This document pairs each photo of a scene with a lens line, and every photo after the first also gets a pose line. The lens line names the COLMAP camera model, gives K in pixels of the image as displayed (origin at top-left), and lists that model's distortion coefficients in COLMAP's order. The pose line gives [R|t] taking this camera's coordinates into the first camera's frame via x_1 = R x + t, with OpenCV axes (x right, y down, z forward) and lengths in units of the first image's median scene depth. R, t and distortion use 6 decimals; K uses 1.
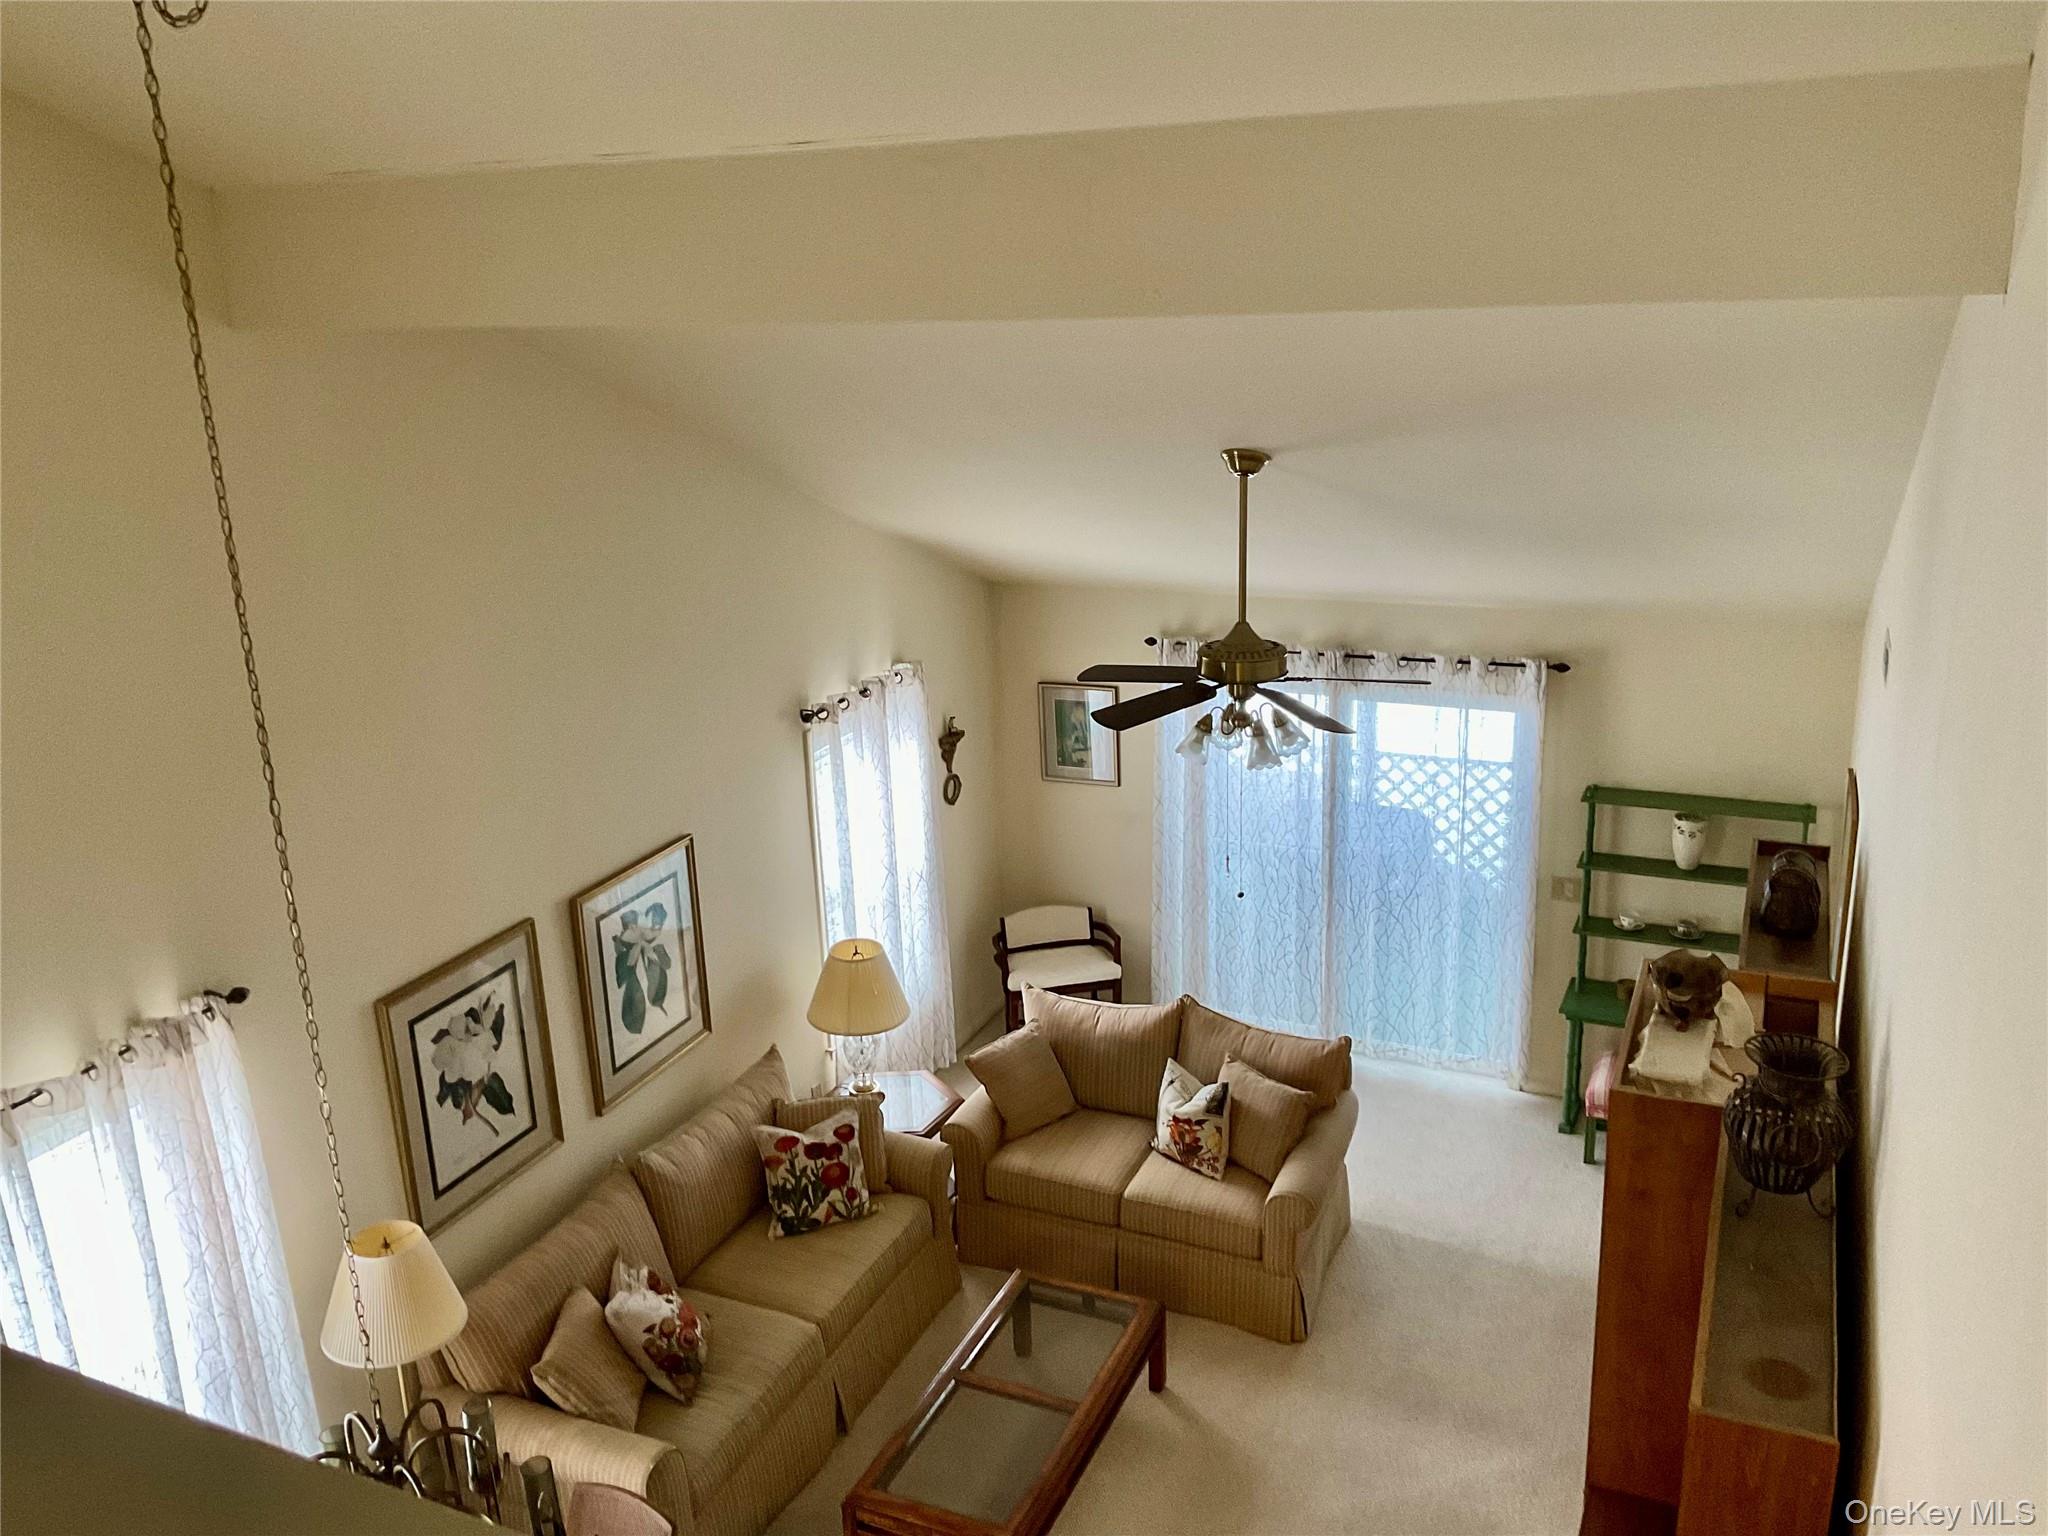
lens RADIAL K [[1676.6, 0, 997.4], [0, 1676.6, 764.3], [0, 0, 1]] dist [0.109548, -0.192901]
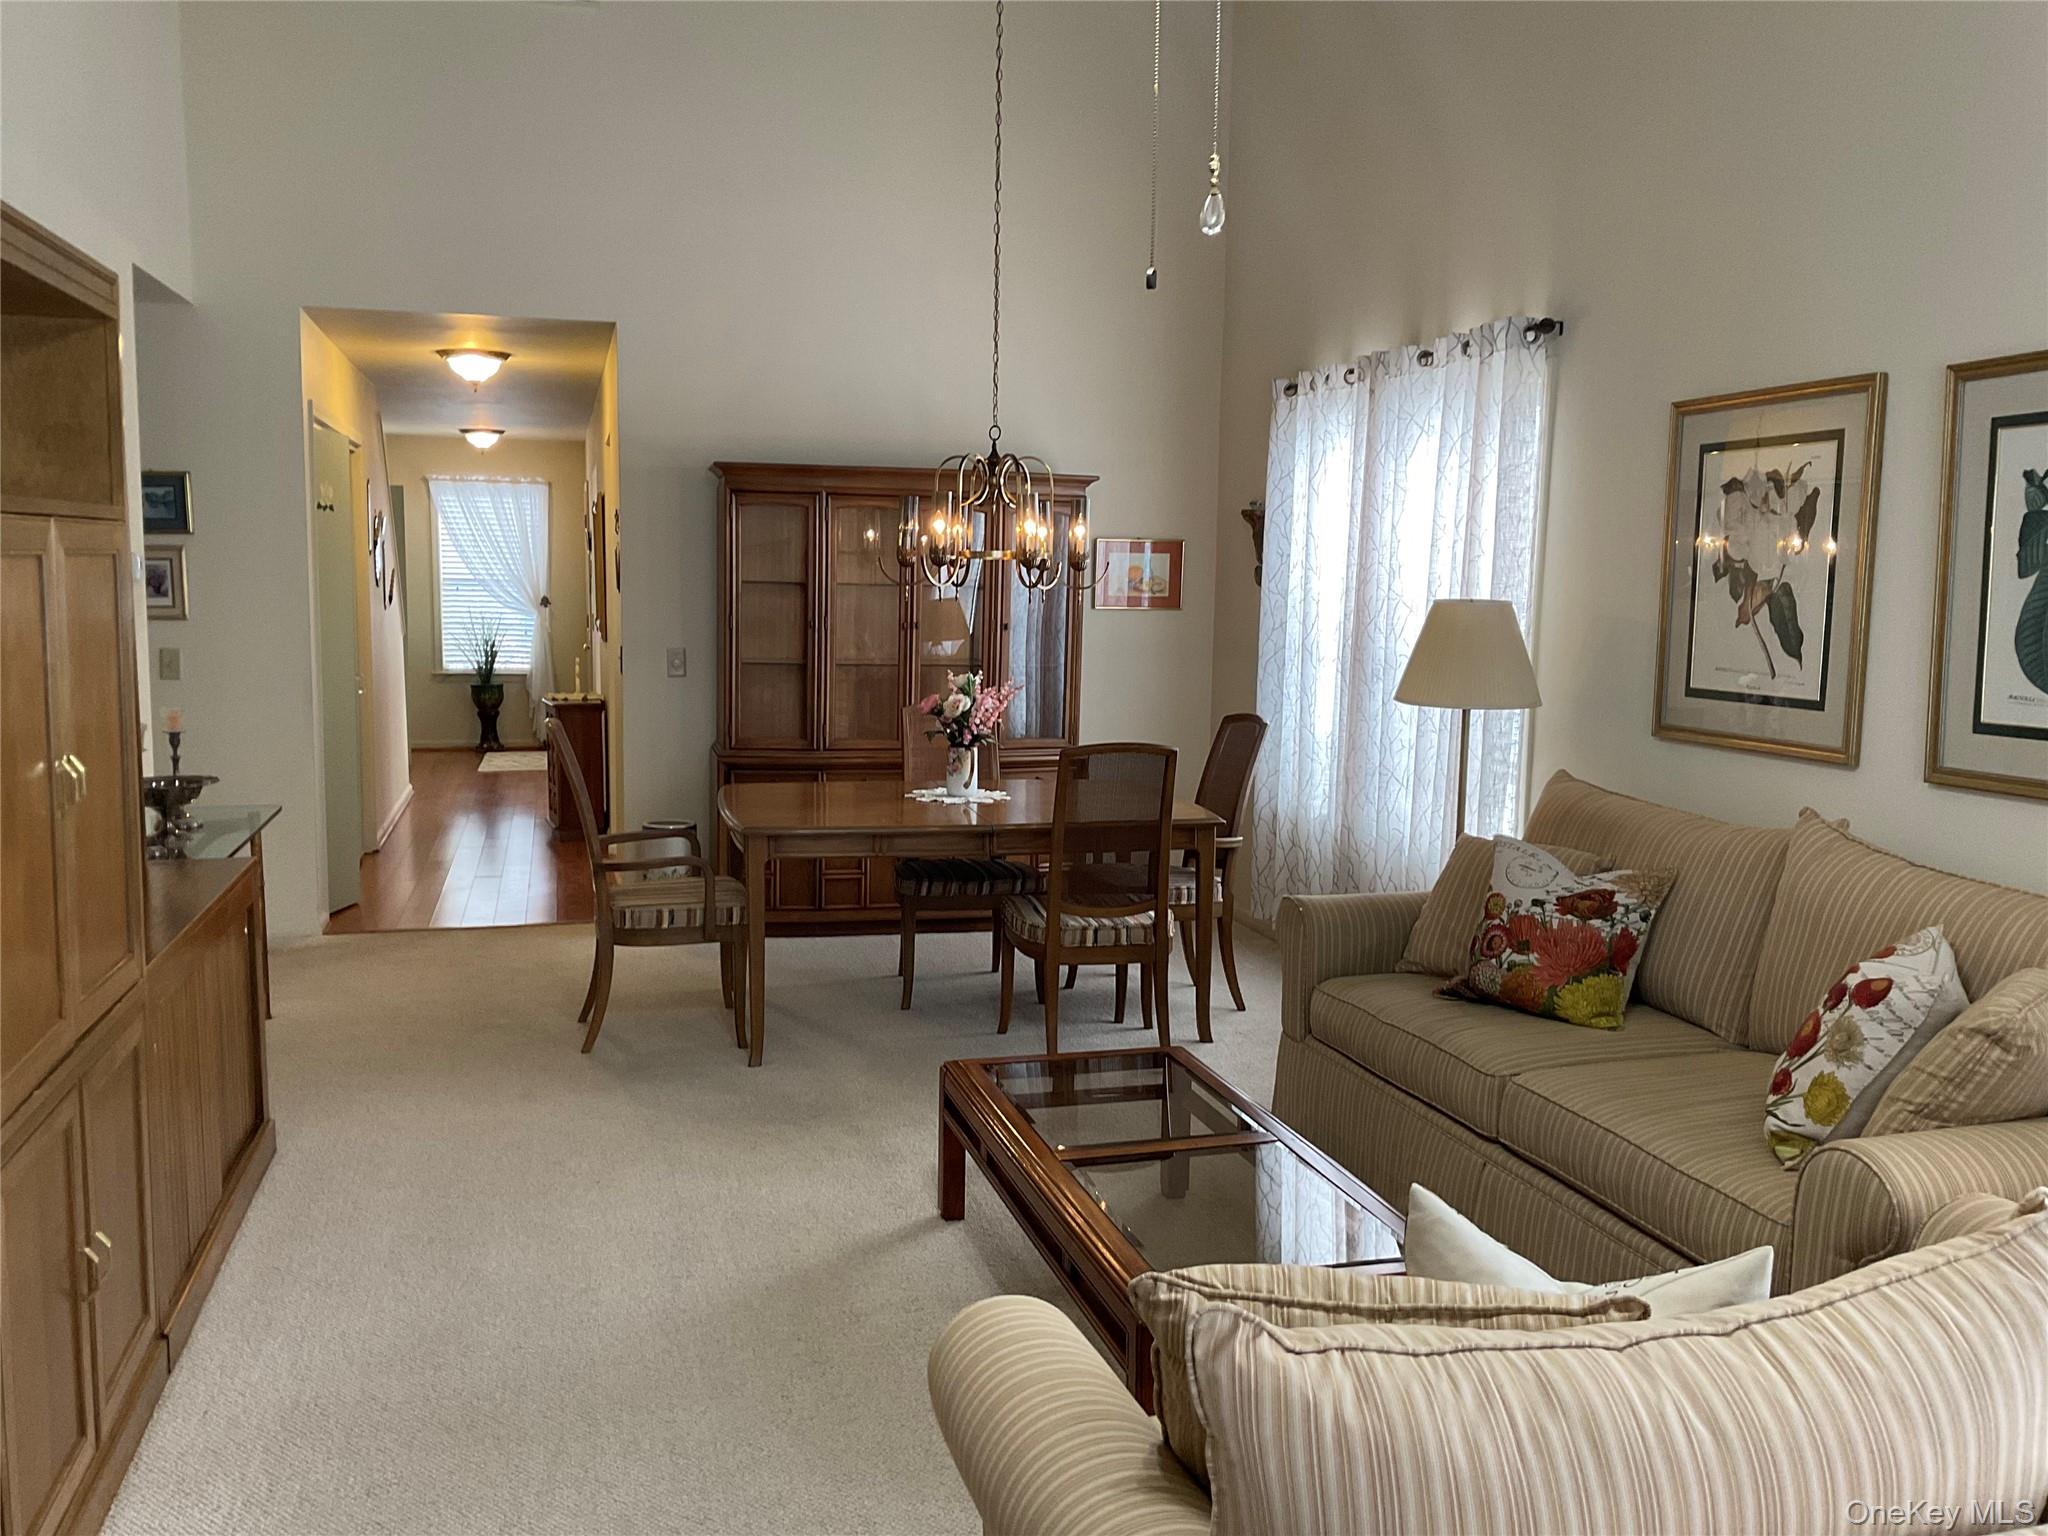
lens RADIAL K [[1676.6, 0, 997.4], [0, 1676.6, 764.3], [0, 0, 1]] dist [0.109548, -0.192901]
pose [[-0.766951, 0.106033, -0.632884, 0.354058], [-0.168335, 0.918471, 0.357875, 0.047730], [0.619232, 0.381009, -0.686574, 1.147871]]
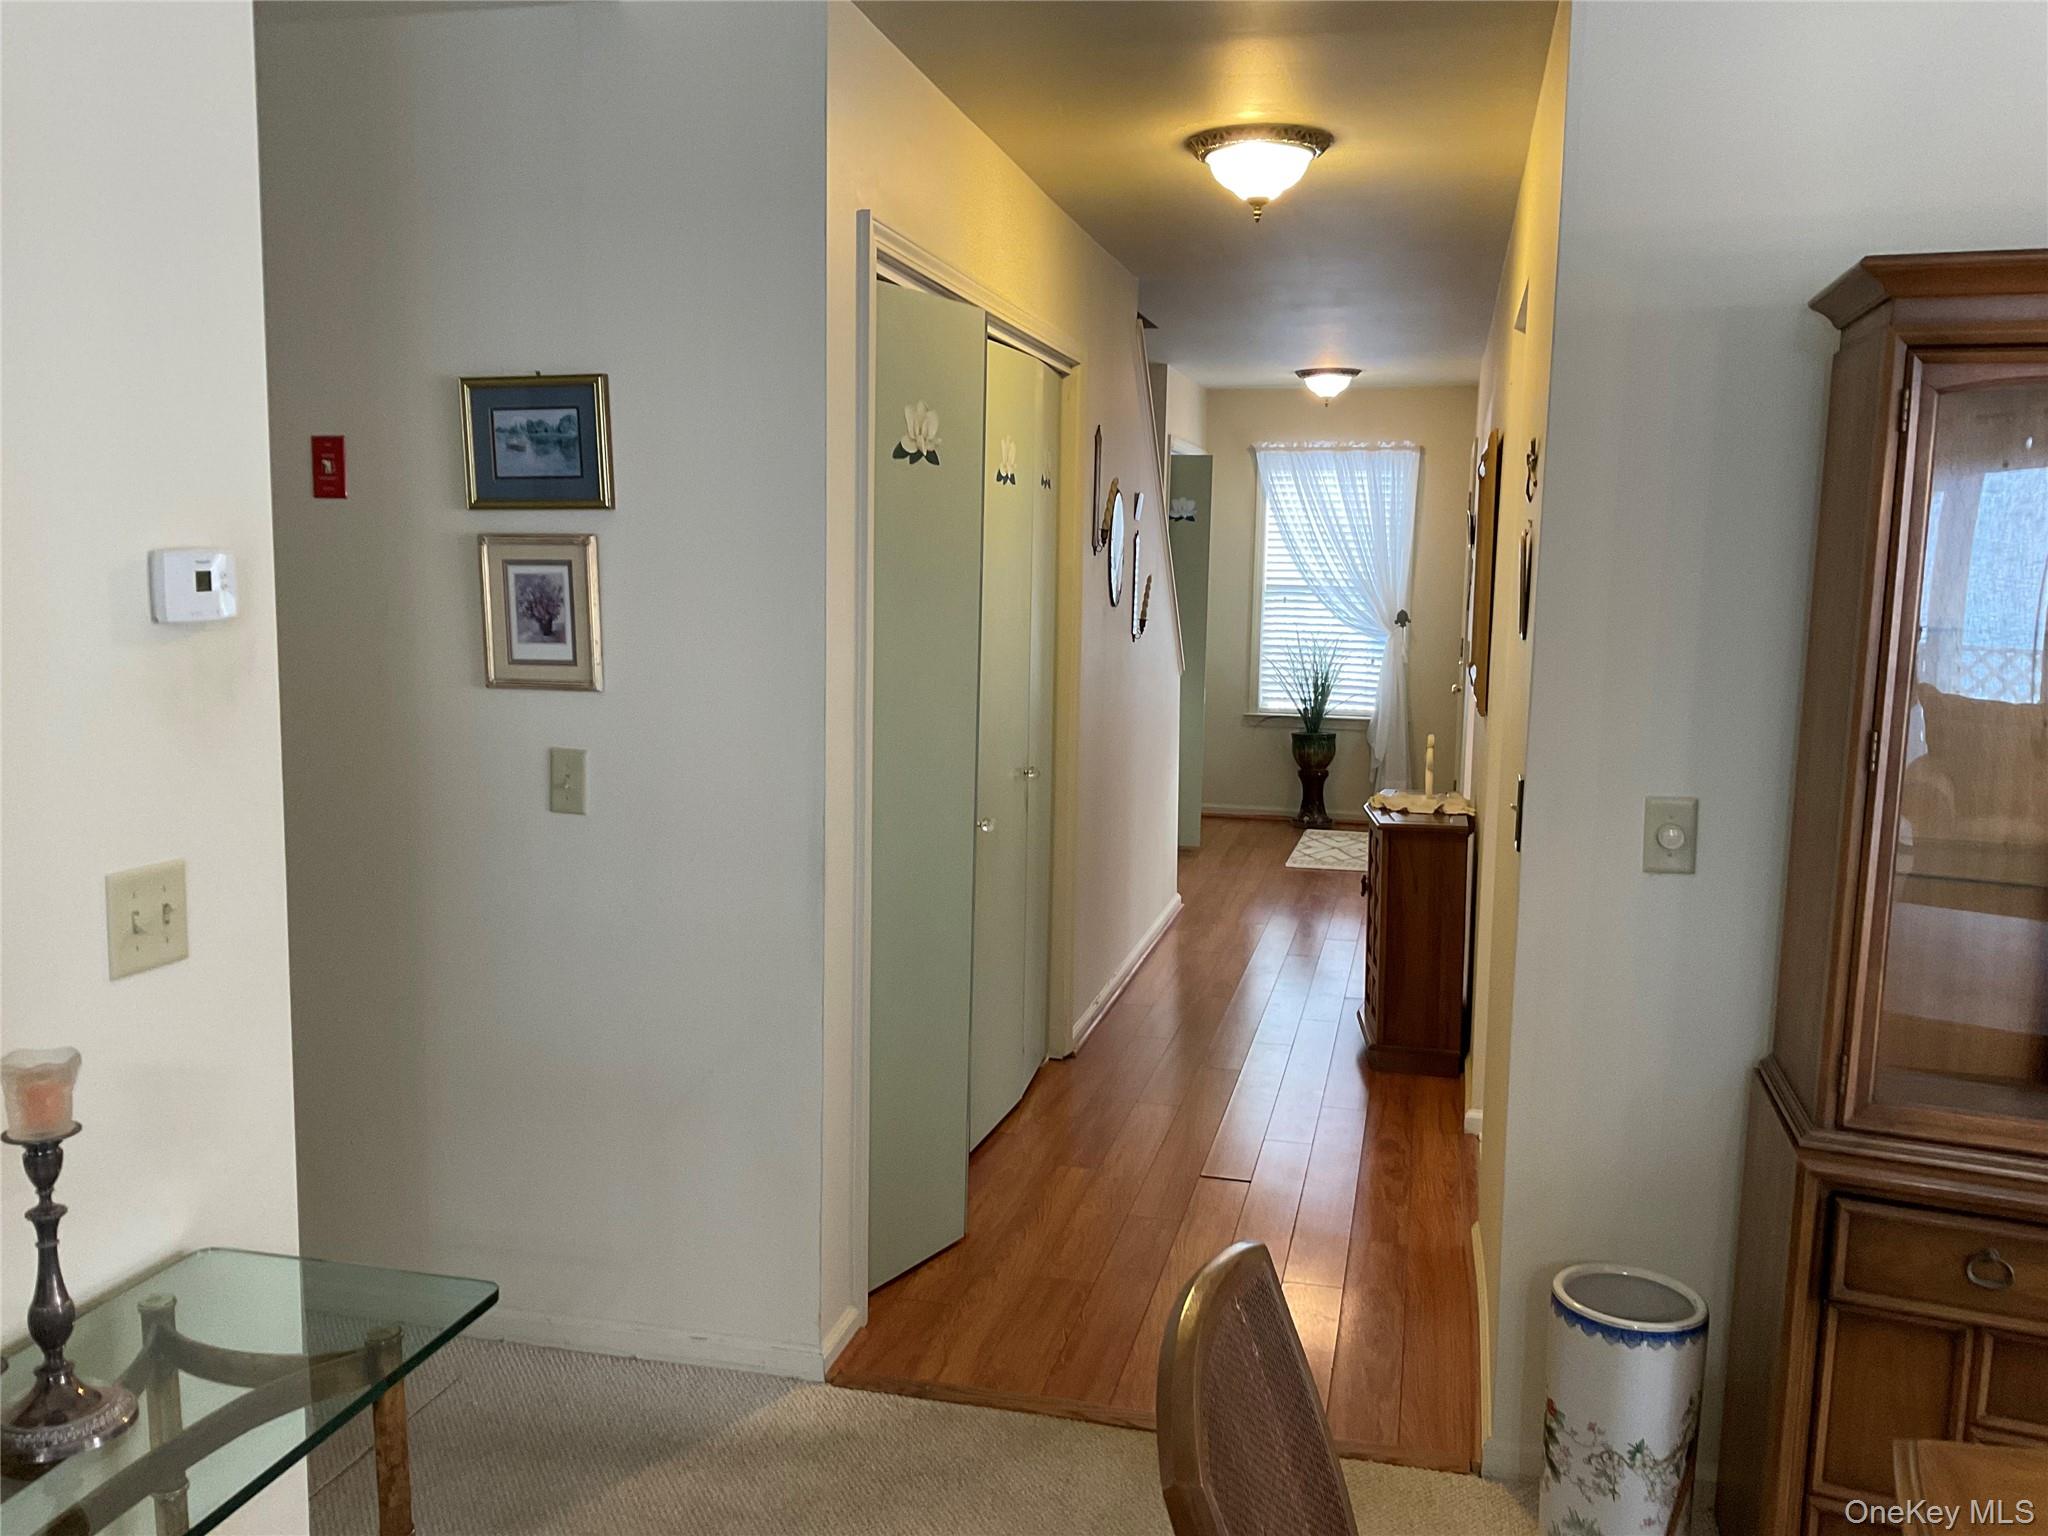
lens RADIAL K [[1676.6, 0, 997.4], [0, 1676.6, 764.3], [0, 0, 1]] dist [0.109548, -0.192901]
pose [[-0.982381, 0.049768, -0.180139, 0.059714], [-0.029167, 0.911250, 0.410818, 0.226233], [0.184598, 0.408835, -0.893744, 0.594613]]
